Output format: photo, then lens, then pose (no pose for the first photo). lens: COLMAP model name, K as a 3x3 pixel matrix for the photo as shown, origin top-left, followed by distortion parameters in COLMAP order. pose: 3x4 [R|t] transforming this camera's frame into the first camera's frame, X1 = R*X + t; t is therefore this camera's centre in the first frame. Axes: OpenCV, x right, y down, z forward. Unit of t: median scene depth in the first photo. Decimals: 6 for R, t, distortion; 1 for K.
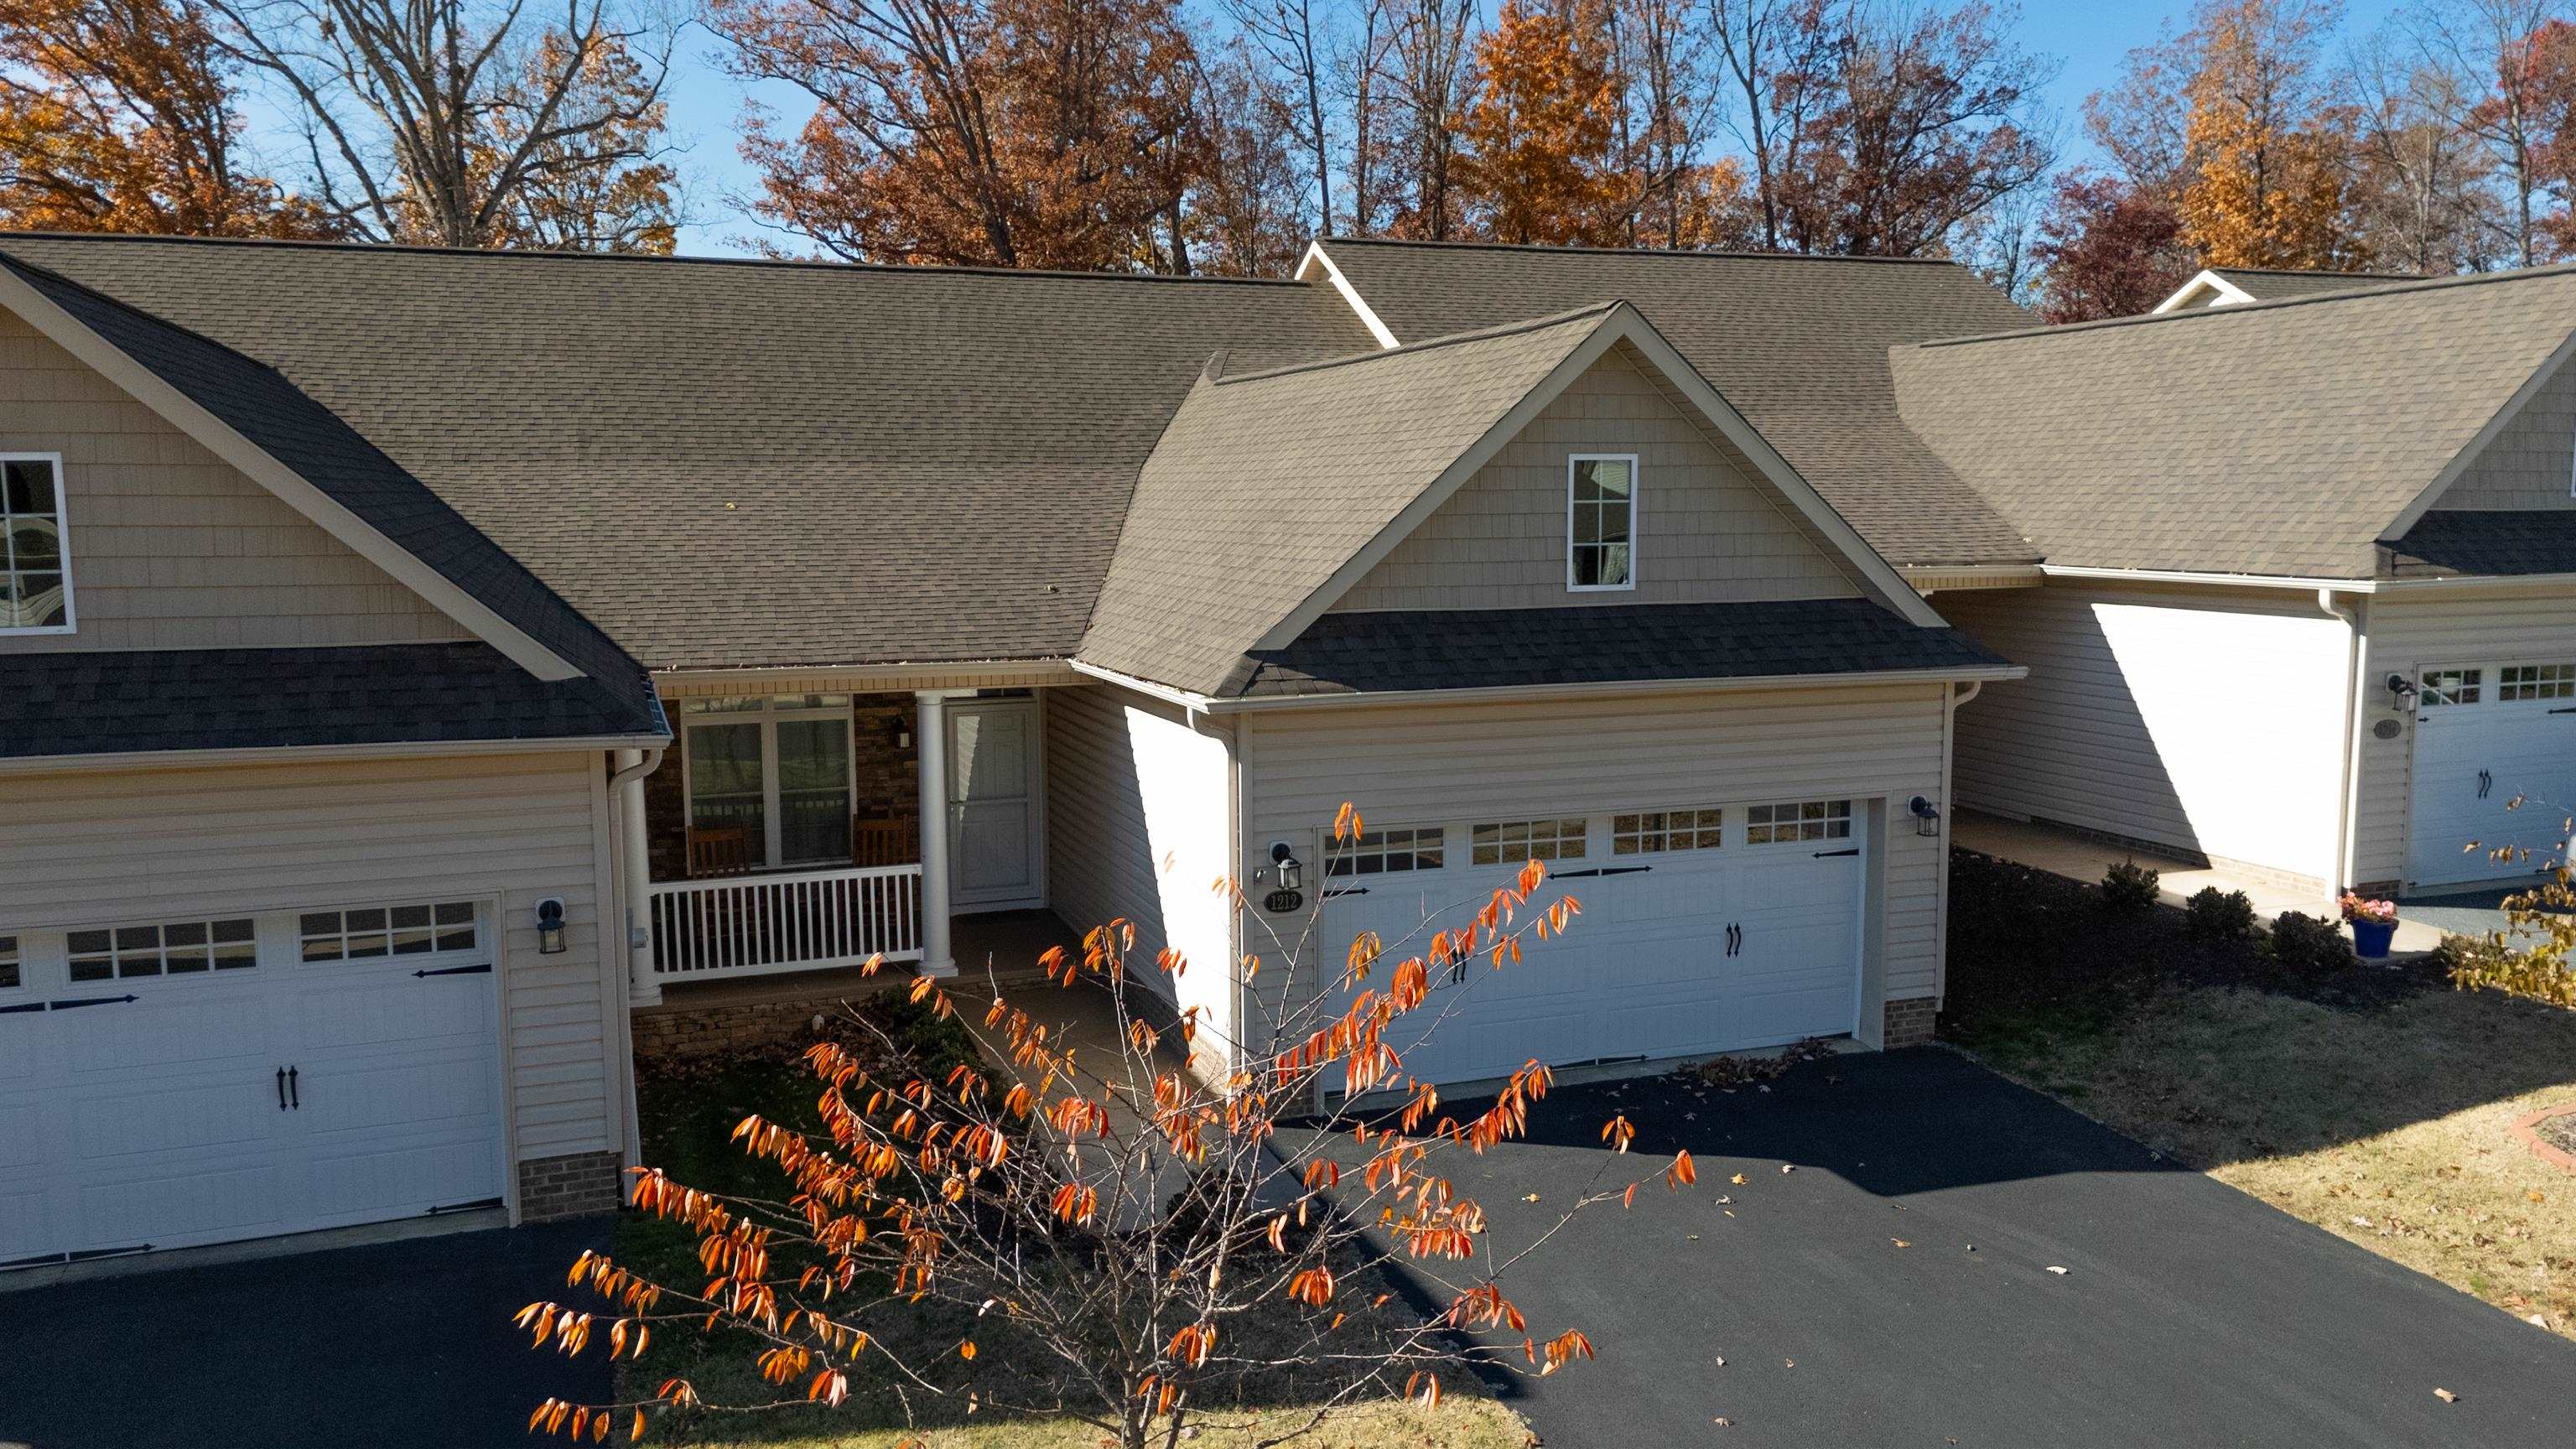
lens RADIAL K [[1900.8, 0, 1294.5], [0, 1900.8, 729.6], [0, 0, 1]] dist [0.060434, -0.074799]
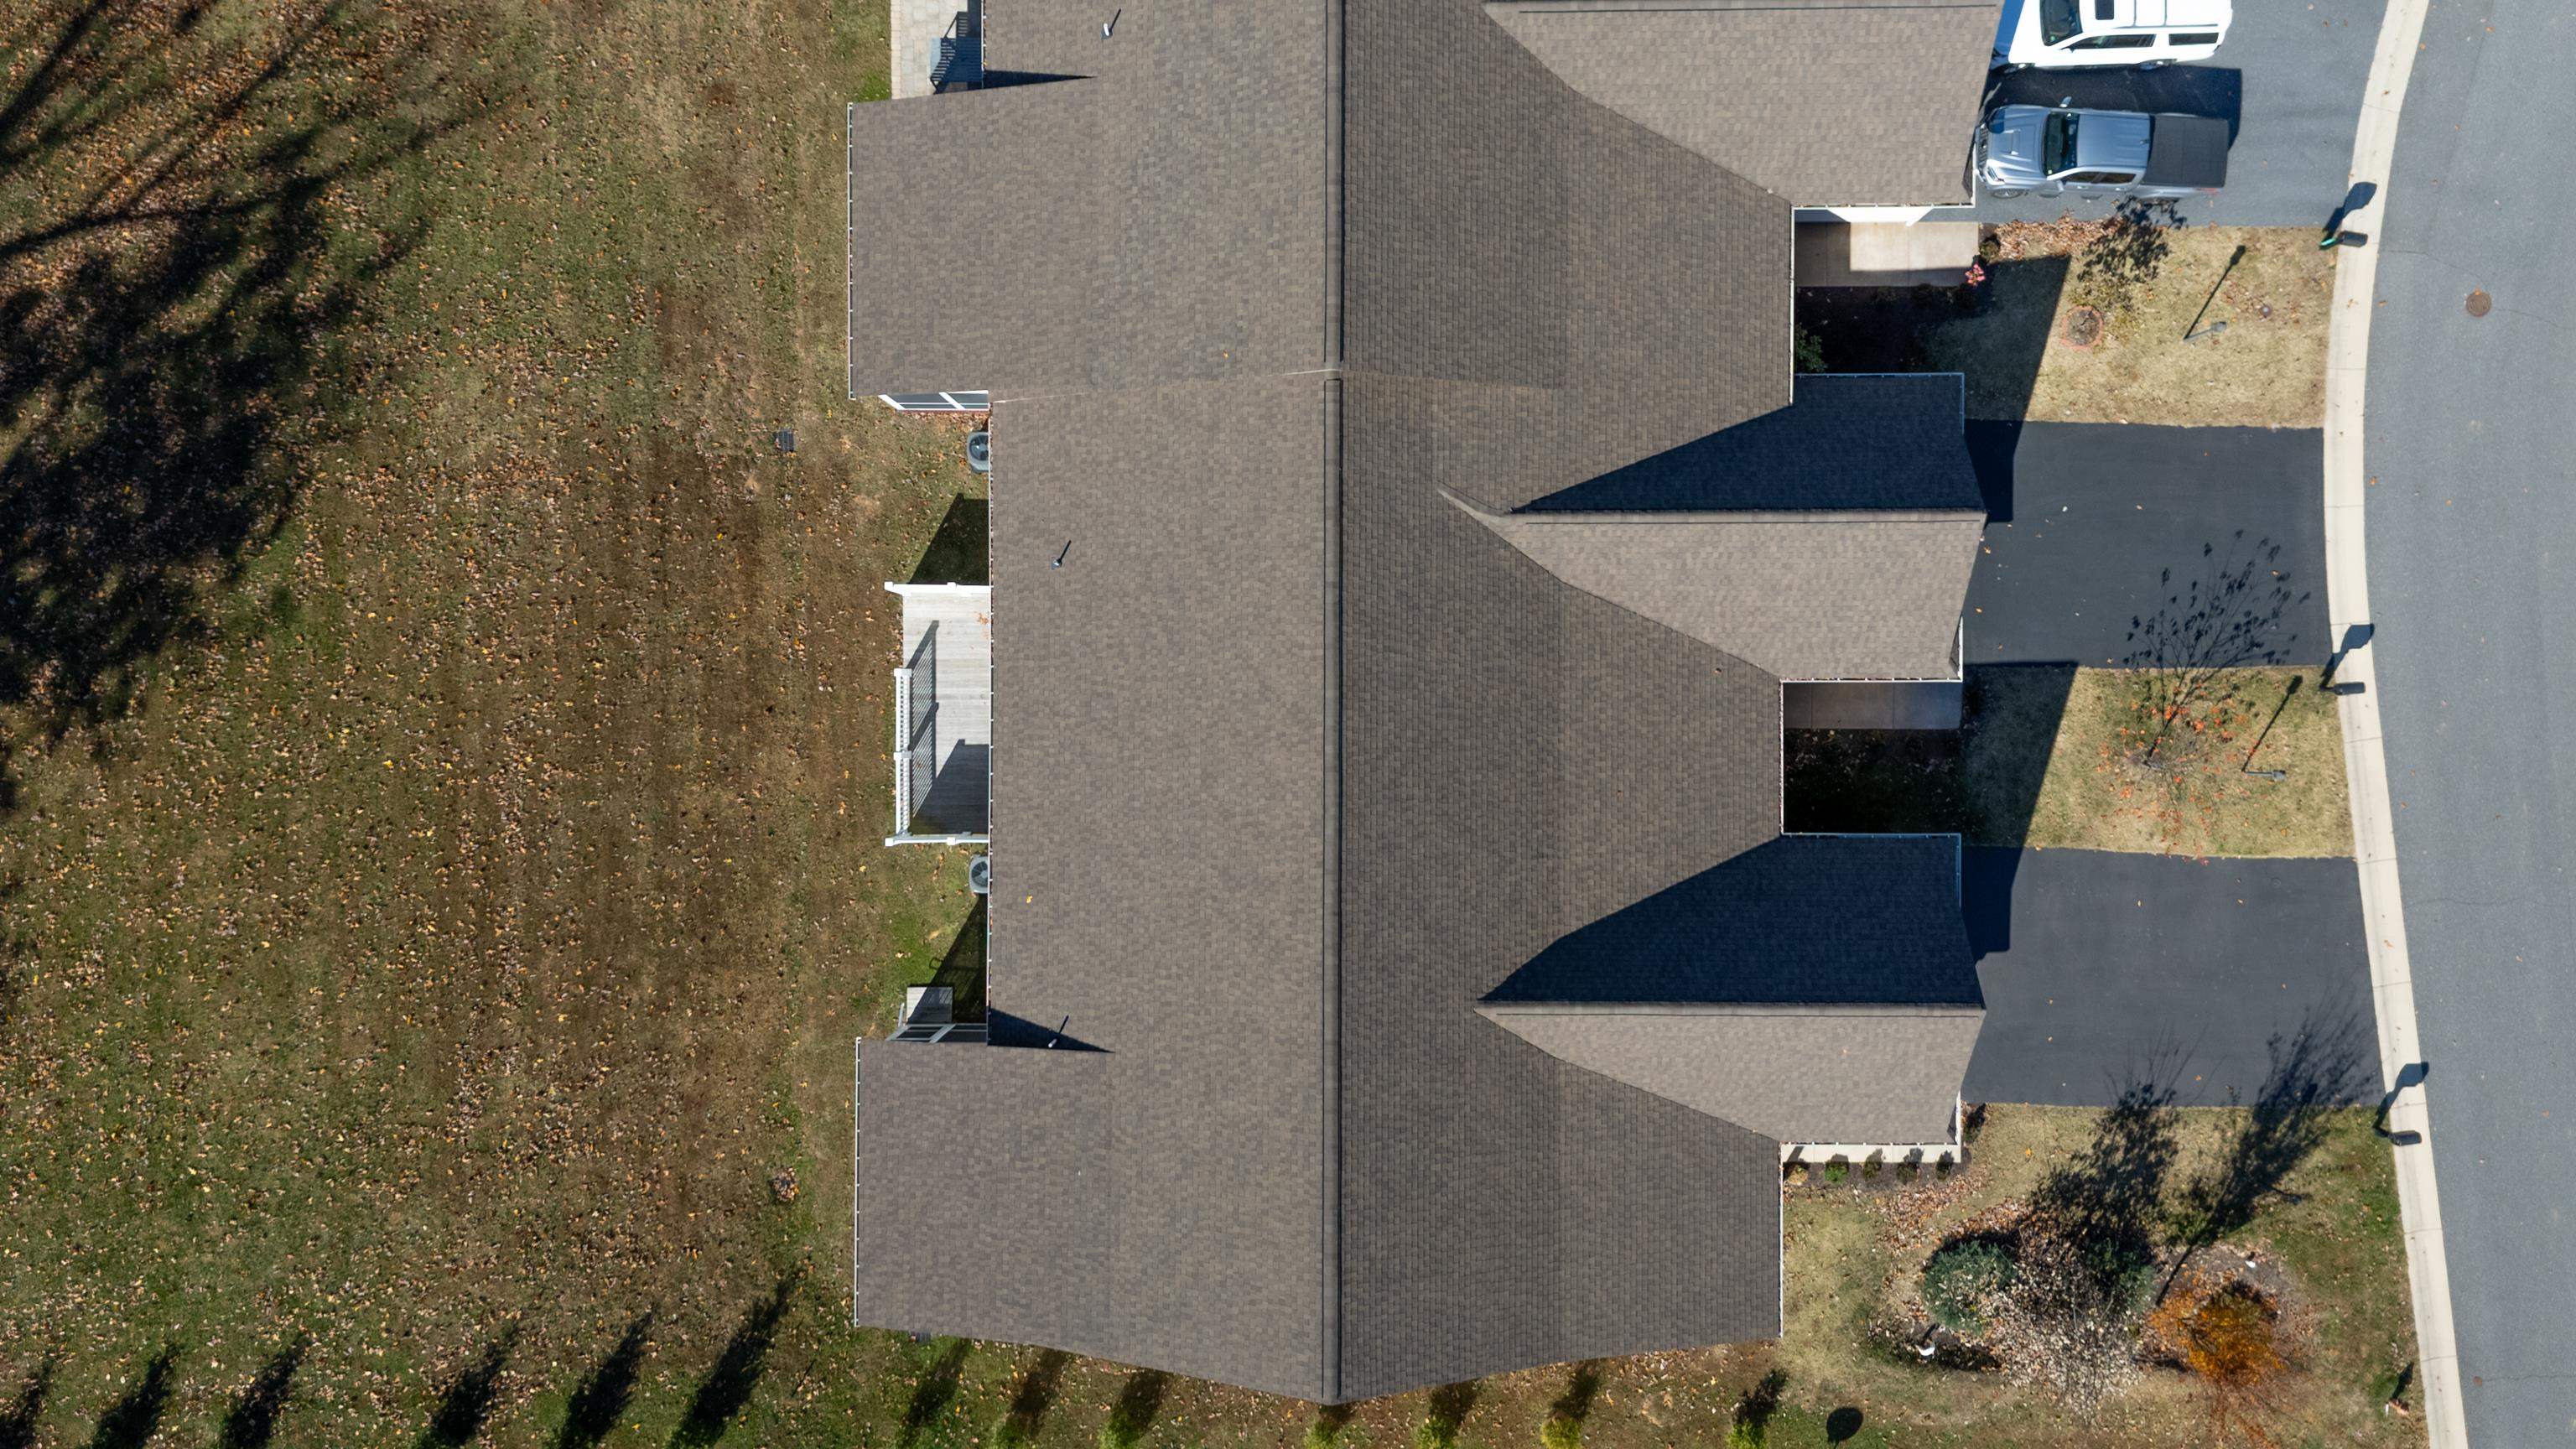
lens RADIAL K [[1893.6, 0, 1288.0], [0, 1893.6, 724.5], [0, 0, 1]] dist [0.069984, -0.066620]
pose [[0.345937, -0.938217, -0.008728, -0.404096], [0.142232, 0.043244, 0.988888, -2.837235], [-0.927414, -0.343335, 0.148404, 1.282311]]
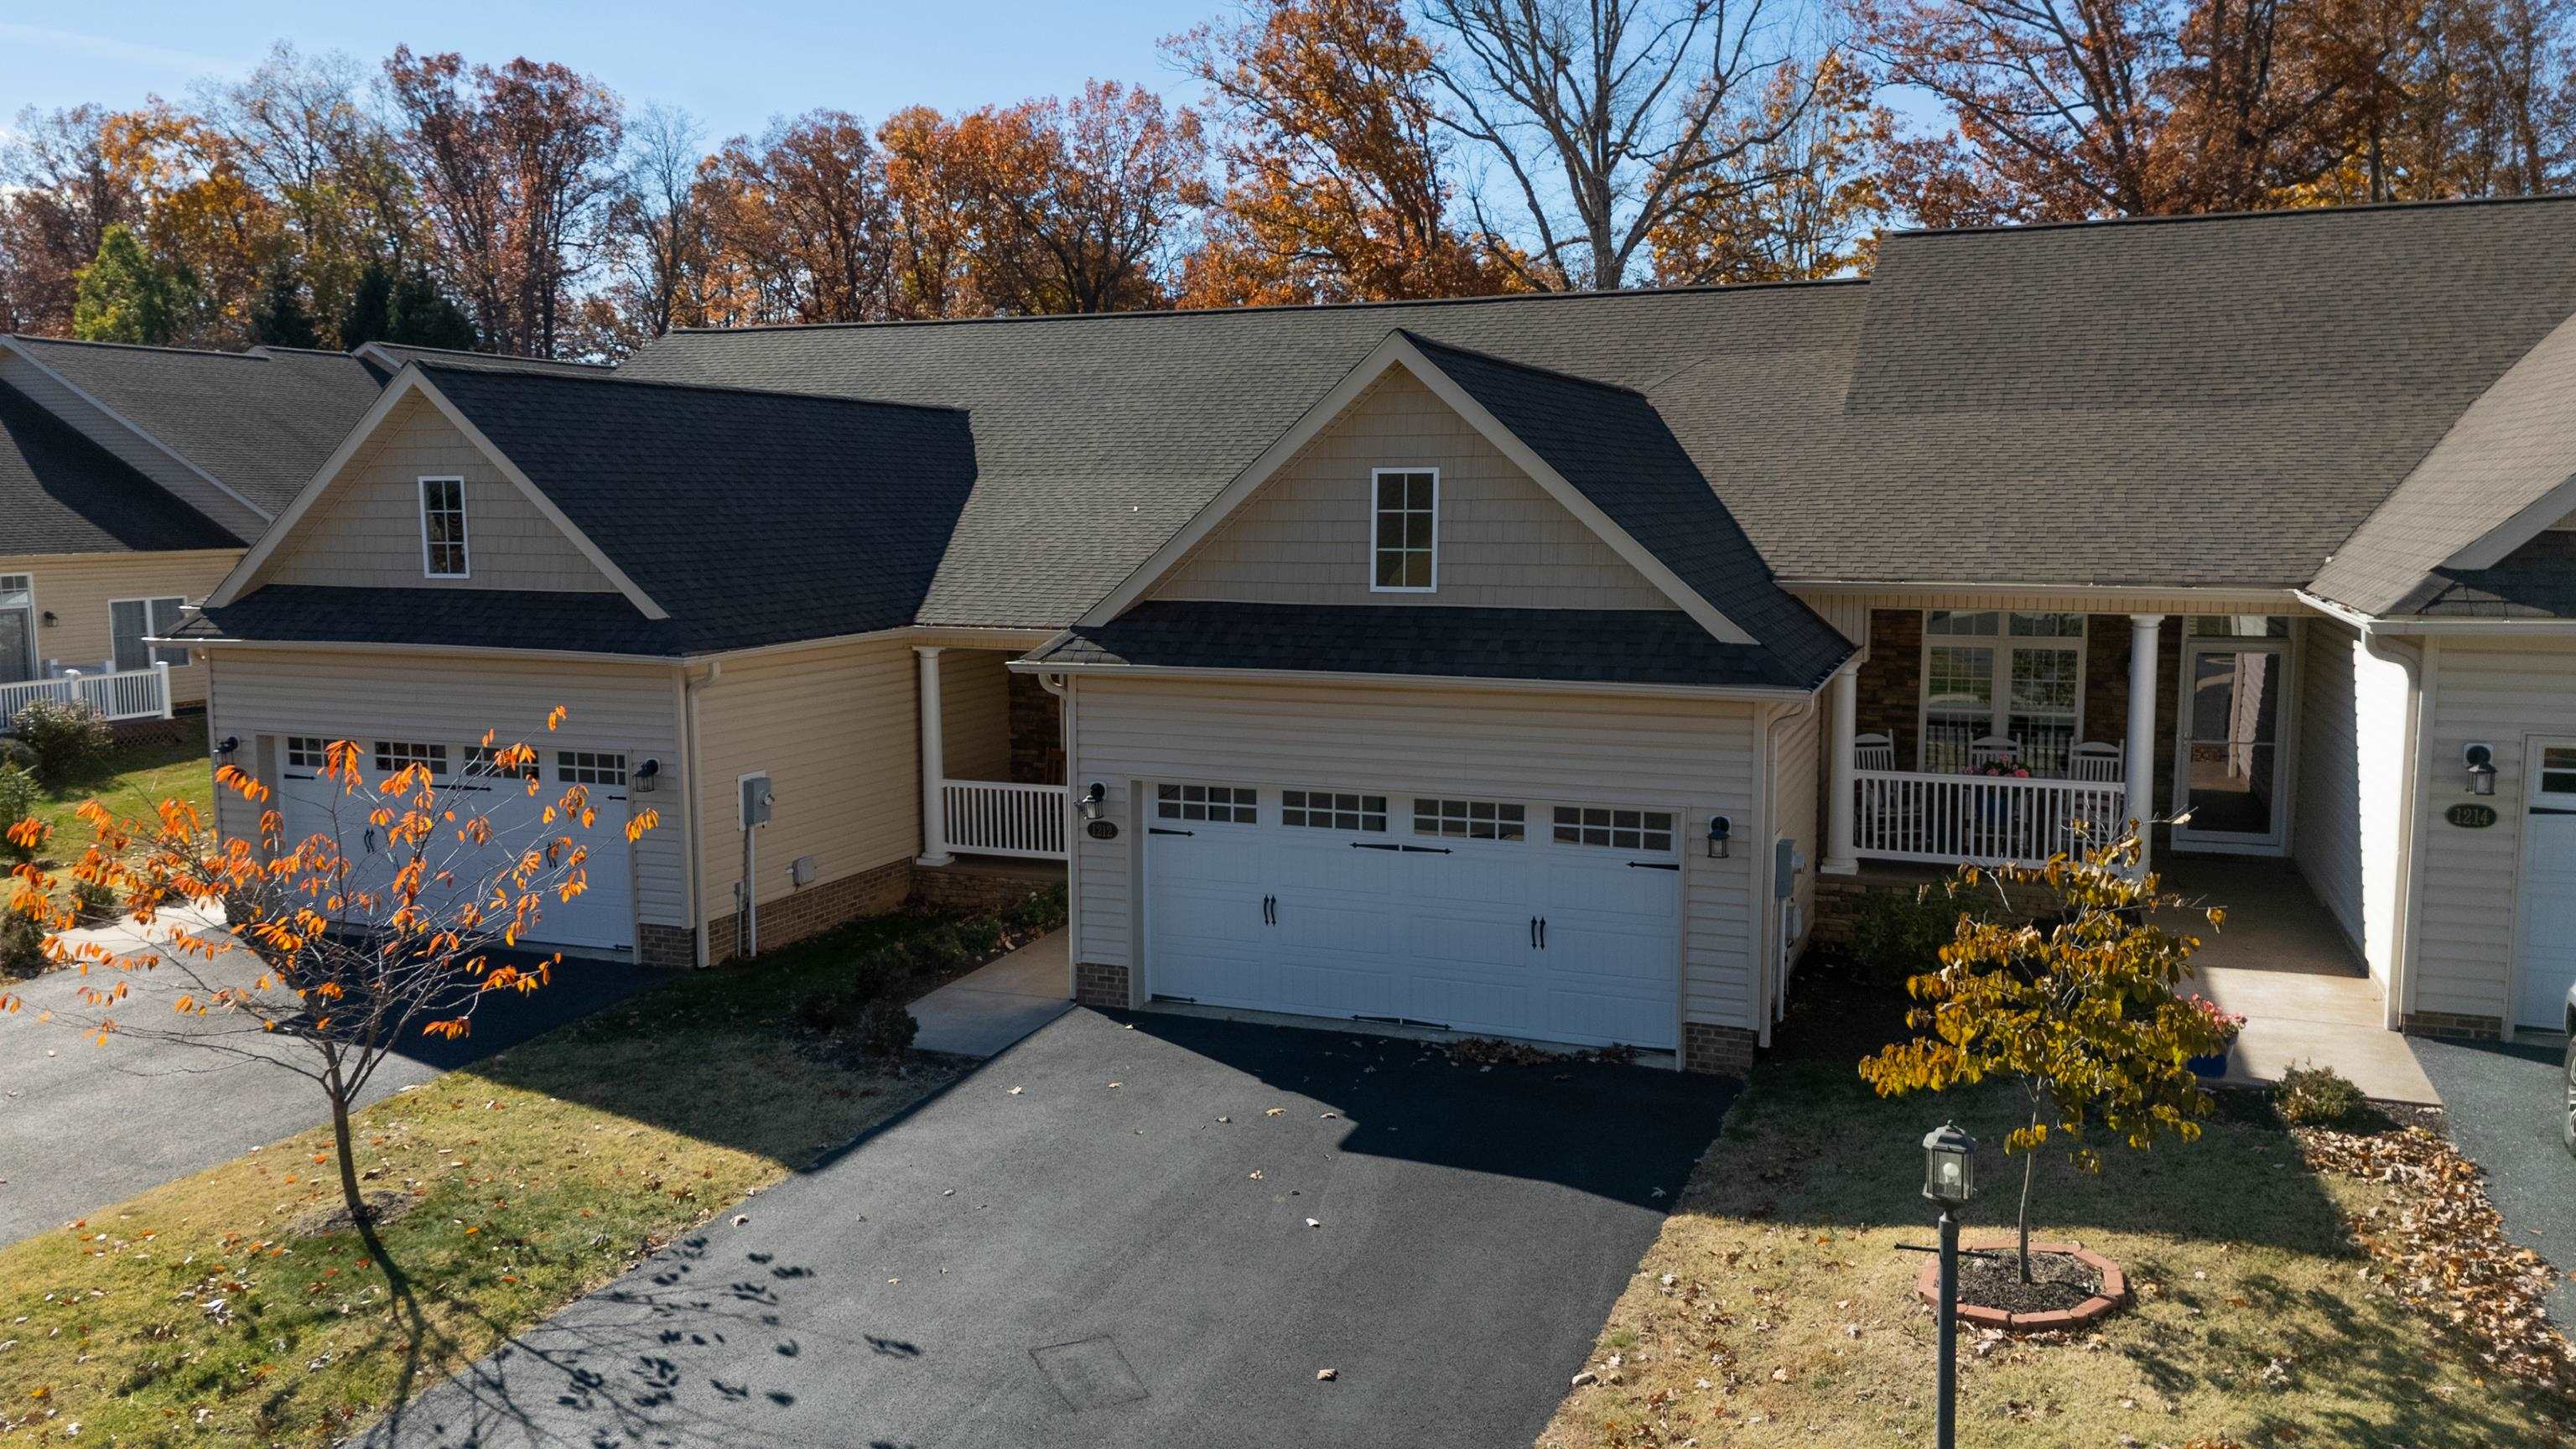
lens RADIAL K [[1893.6, 0, 1288.0], [0, 1893.6, 724.5], [0, 0, 1]] dist [0.069984, -0.066620]
pose [[0.749310, 0.082097, -0.657110, 0.781202], [-0.081948, 0.996154, 0.031010, -0.023347], [0.657129, 0.030613, 0.753156, 0.124771]]
